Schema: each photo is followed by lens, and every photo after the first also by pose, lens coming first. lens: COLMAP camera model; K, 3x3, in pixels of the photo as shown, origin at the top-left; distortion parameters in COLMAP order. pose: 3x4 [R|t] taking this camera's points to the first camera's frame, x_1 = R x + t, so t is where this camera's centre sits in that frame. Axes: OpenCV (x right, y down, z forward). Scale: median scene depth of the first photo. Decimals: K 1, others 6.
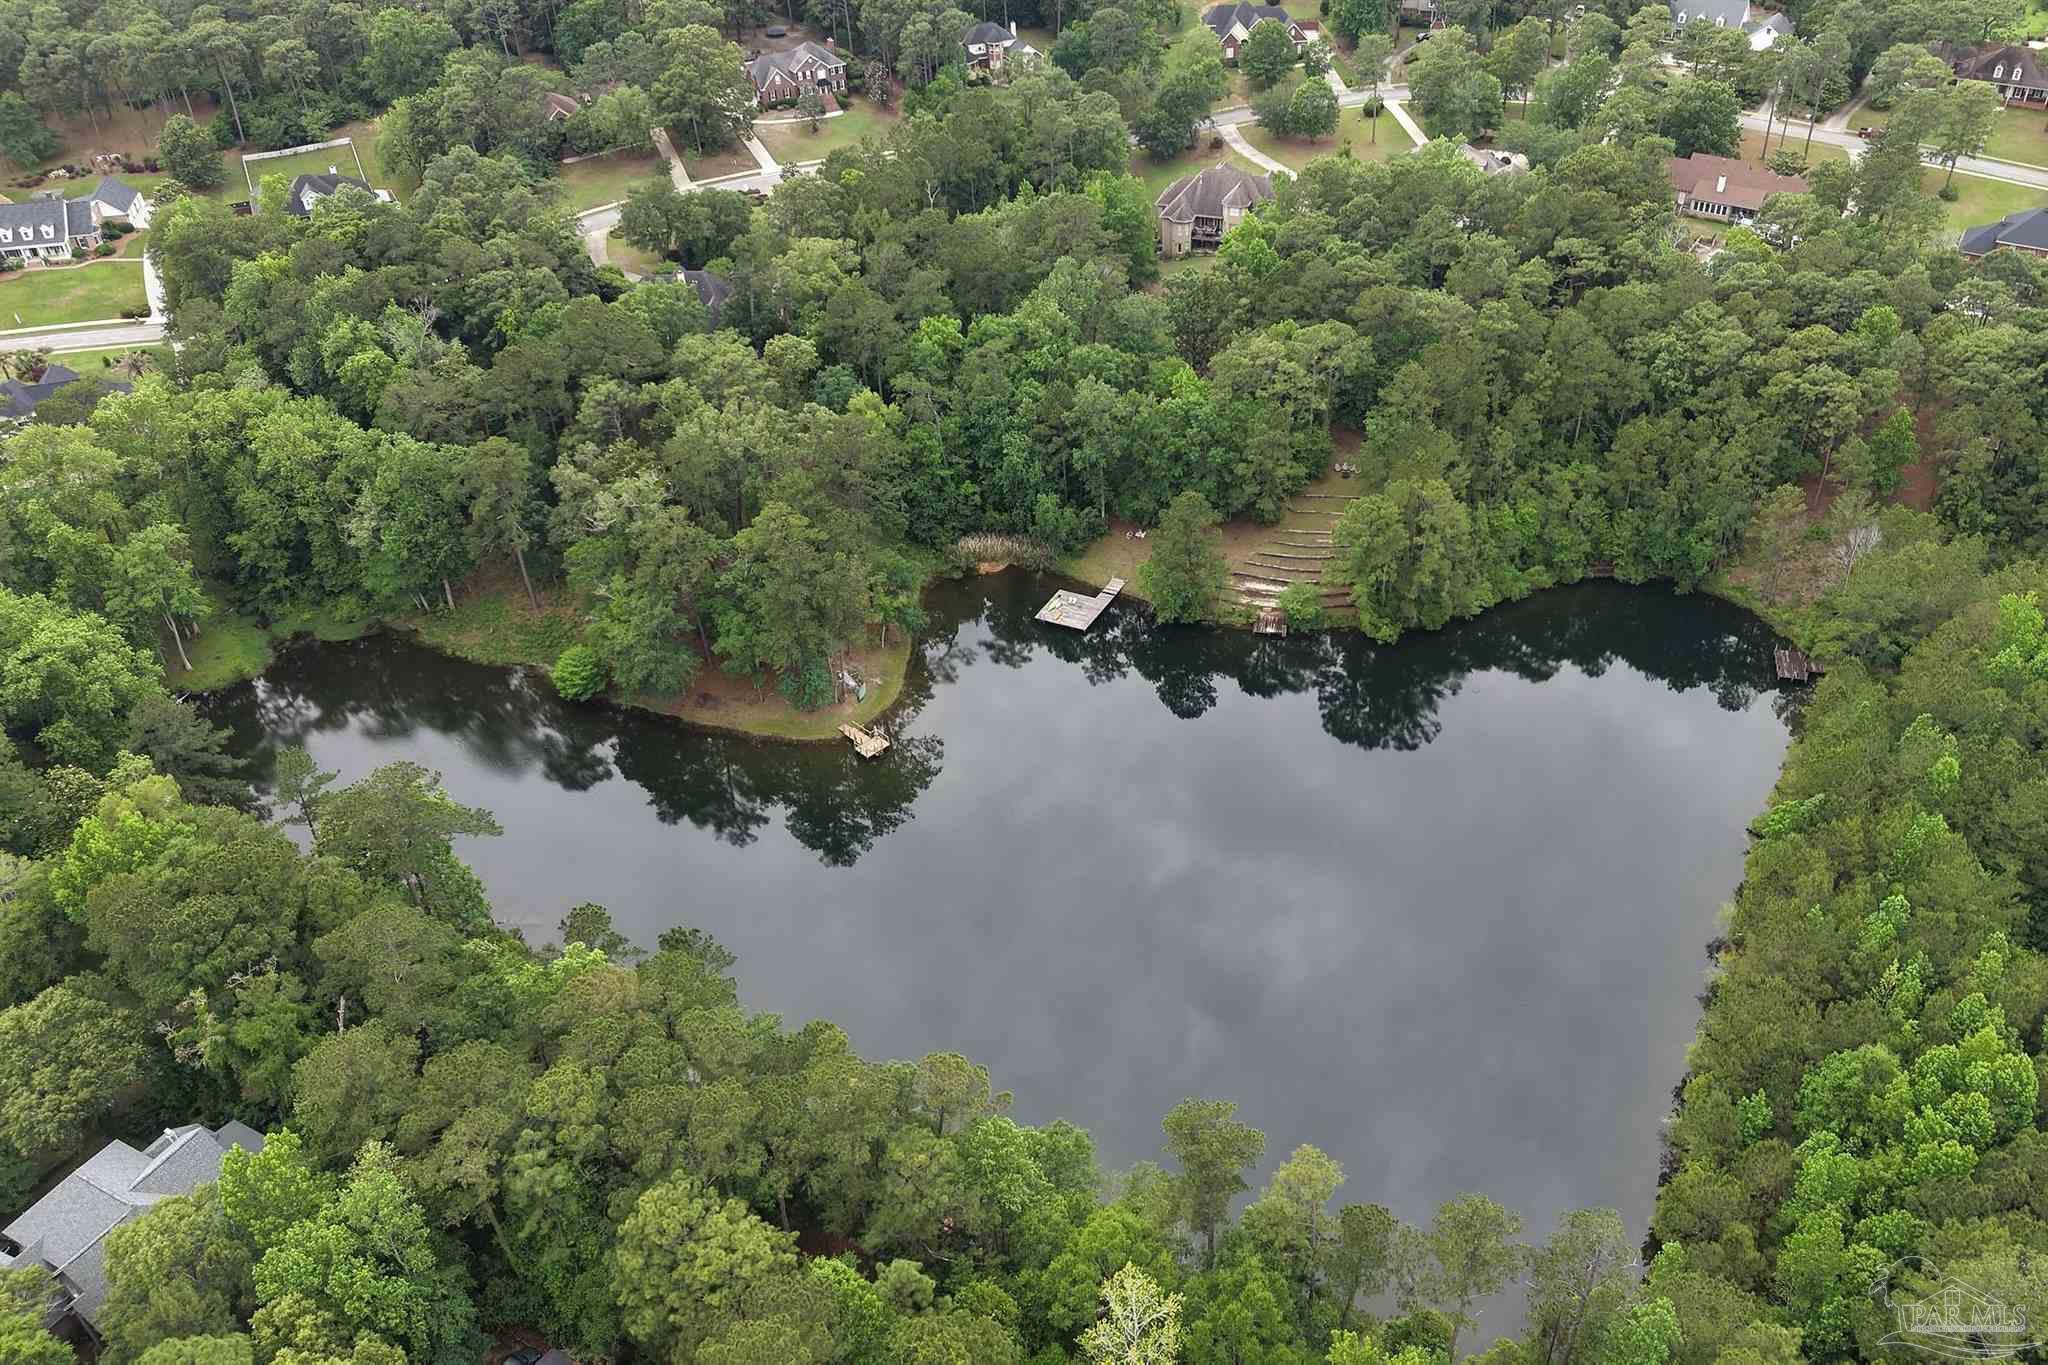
lens RADIAL K [[1629.3, 0, 1150.5], [0, 1629.3, 711.4], [0, 0, 1]] dist [0.031439, -0.038988]
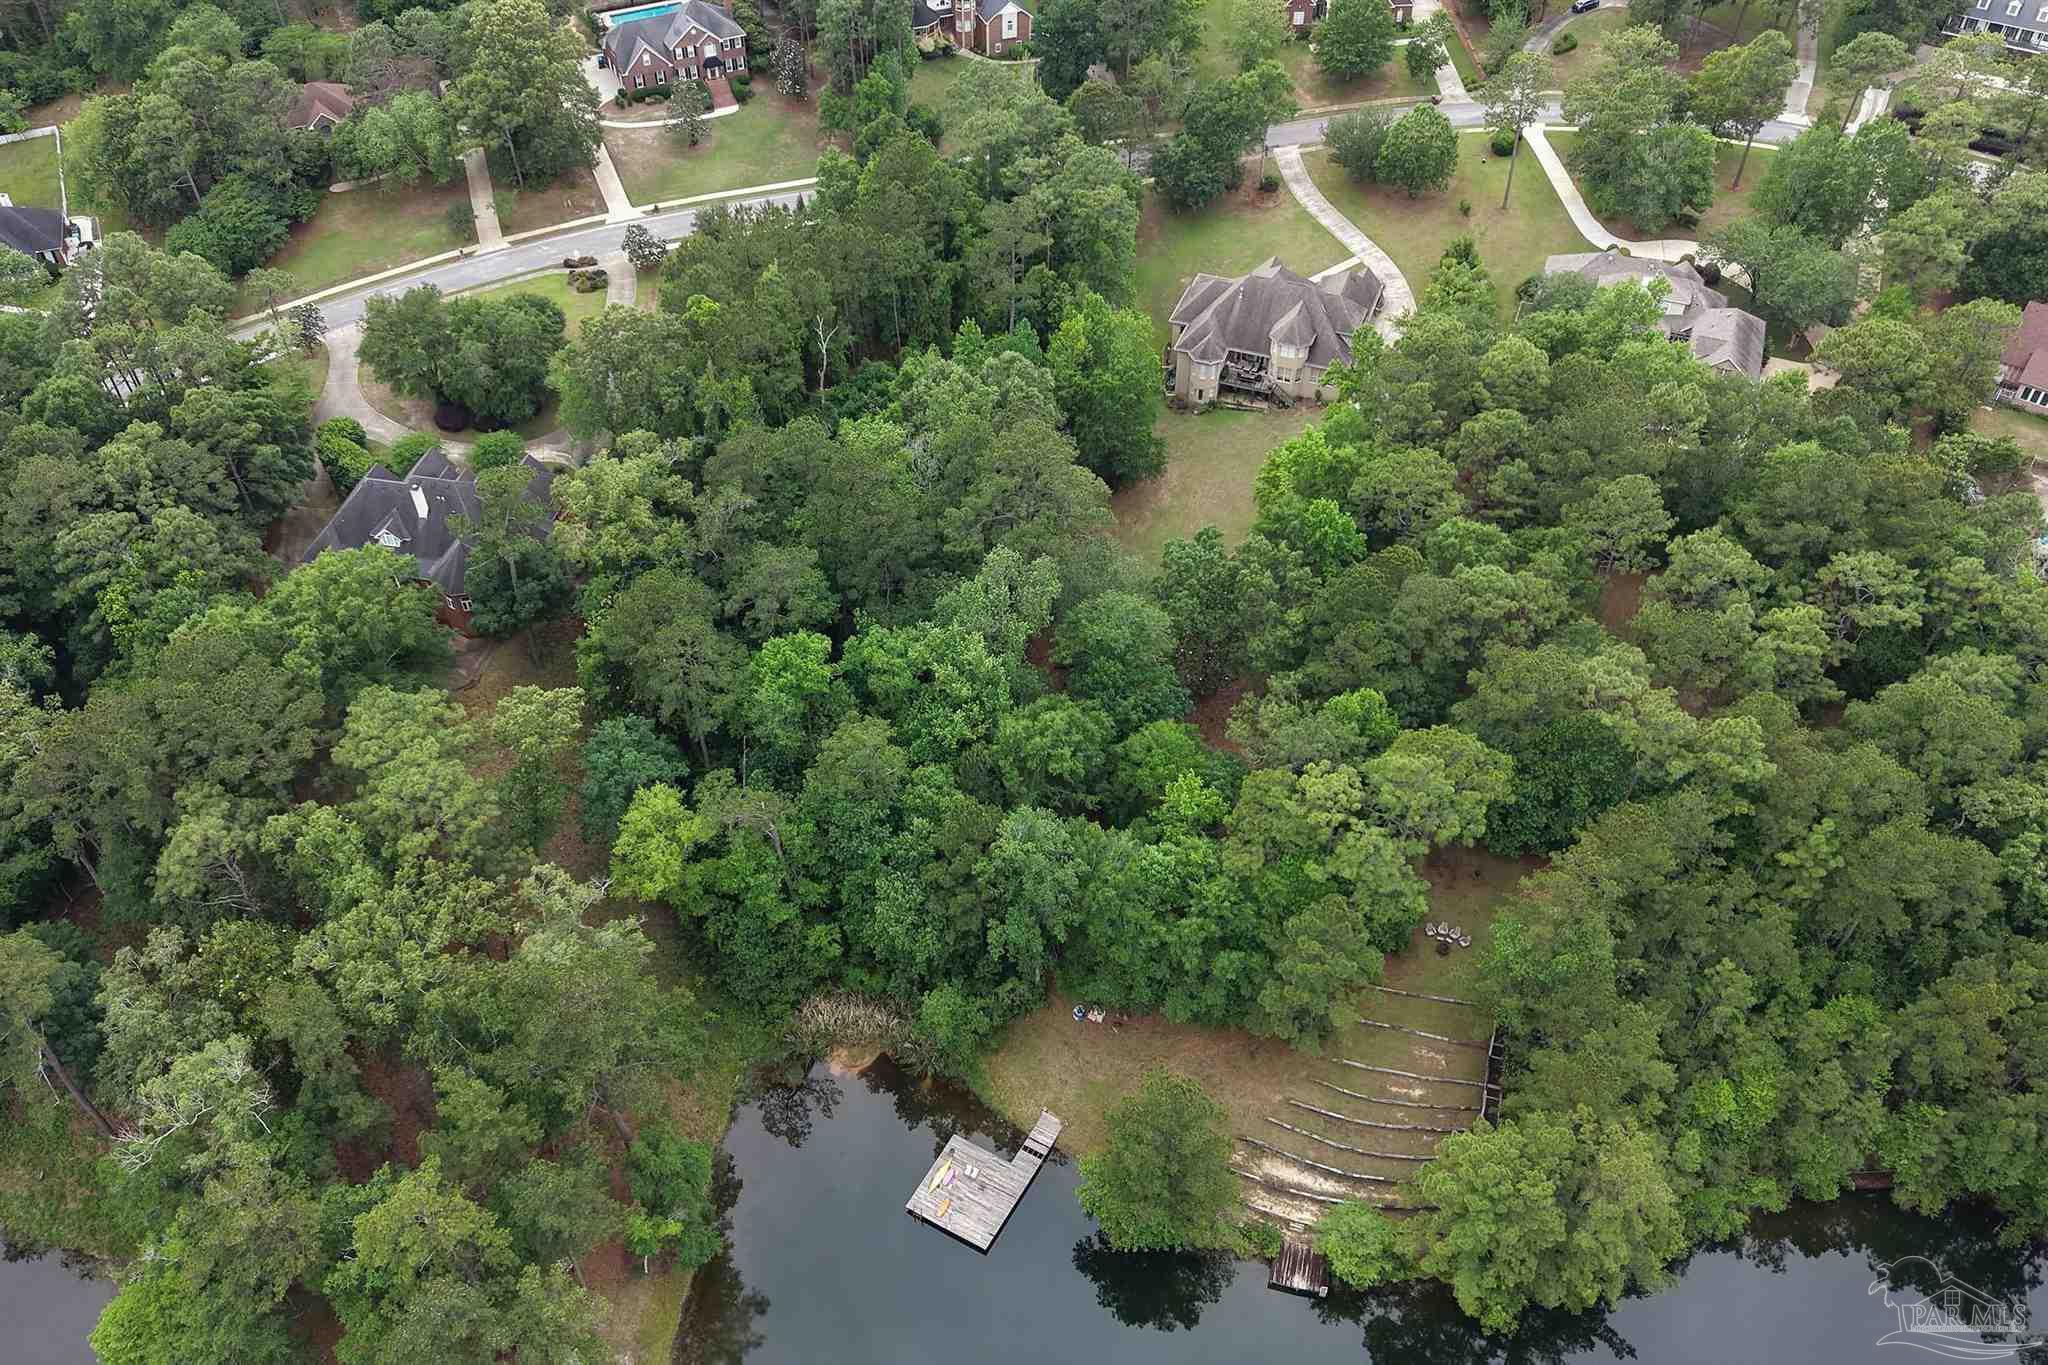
lens RADIAL K [[1629.3, 0, 1019.6], [0, 1629.3, 692.1], [0, 0, 1]] dist [0.031439, -0.038988]
pose [[0.994923, 0.071771, -0.070548, -0.000163], [-0.061890, 0.989120, 0.133458, -0.313860], [0.079359, -0.128414, 0.988540, 0.404922]]
